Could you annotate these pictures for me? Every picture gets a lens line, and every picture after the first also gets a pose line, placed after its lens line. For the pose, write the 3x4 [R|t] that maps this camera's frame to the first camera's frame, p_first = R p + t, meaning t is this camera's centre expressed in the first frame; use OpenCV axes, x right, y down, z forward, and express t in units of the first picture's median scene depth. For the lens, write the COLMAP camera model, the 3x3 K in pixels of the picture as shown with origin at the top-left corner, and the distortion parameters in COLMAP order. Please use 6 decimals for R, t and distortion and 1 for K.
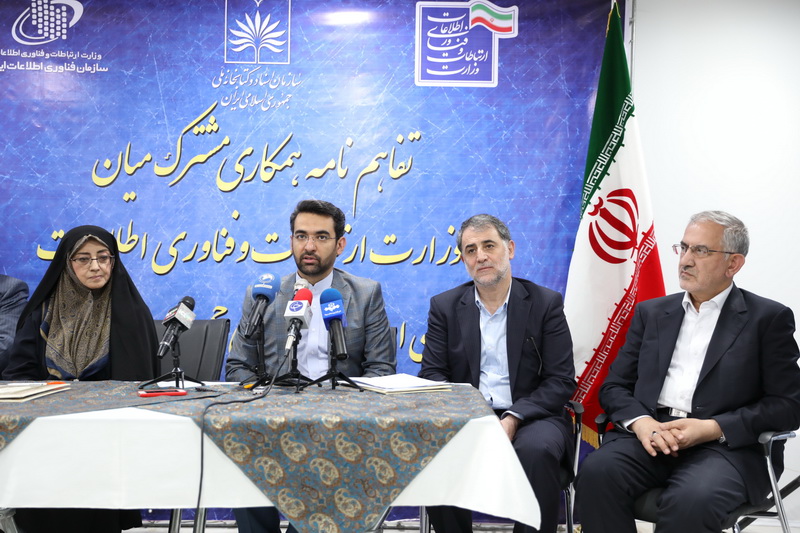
lens RADIAL K [[998.3, 0, 413.1], [0, 998.3, 260.3], [0, 0, 1]] dist [0.070700, 0.000000]
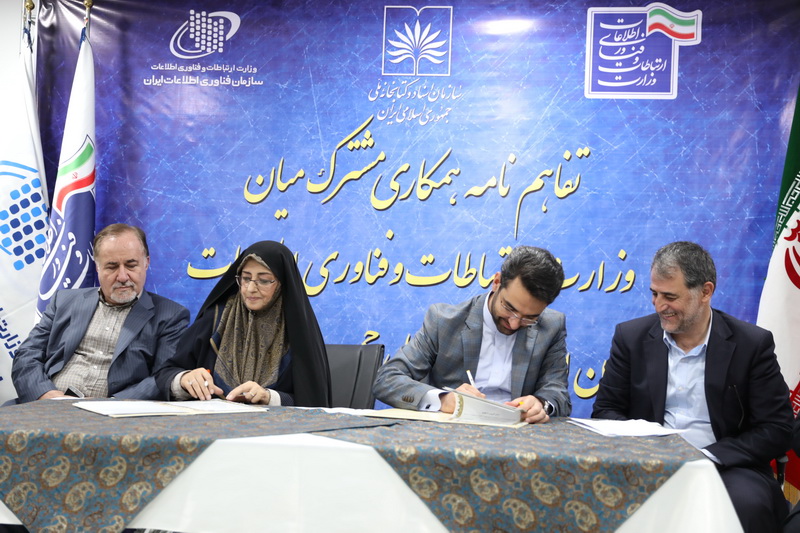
lens RADIAL K [[1053.4, 0, 390.3], [0, 1053.4, 257.0], [0, 0, 1]] dist [0.082813, 0.000000]
pose [[0.992262, 0.017946, -0.122862, -0.054059], [-0.021825, 0.999303, -0.030299, 0.005776], [0.122232, 0.032746, 0.991961, 0.014257]]
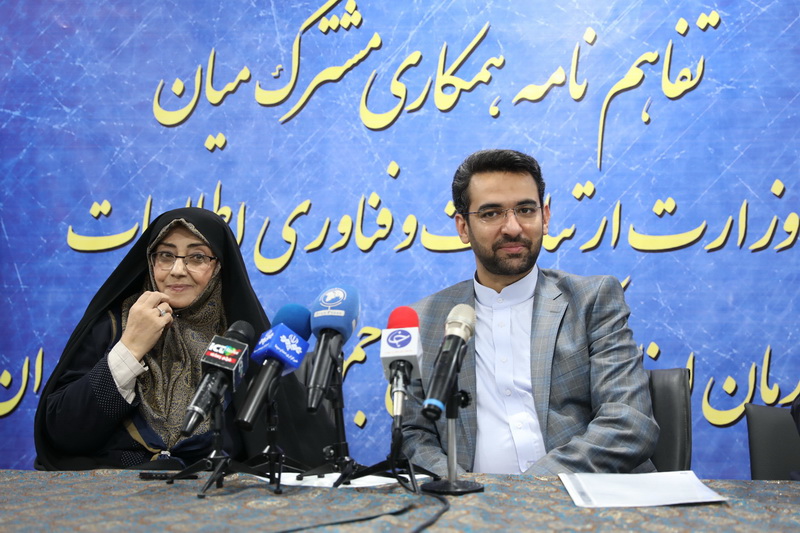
lens RADIAL K [[1508.4, 0, 389.1], [0, 1508.4, 263.2], [0, 0, 1]] dist [0.183445, 0.000000]
pose [[0.990669, -0.010987, -0.135849, -0.061285], [0.014953, 0.999490, 0.028204, -0.015952], [0.135470, -0.029973, 0.990328, 0.131594]]
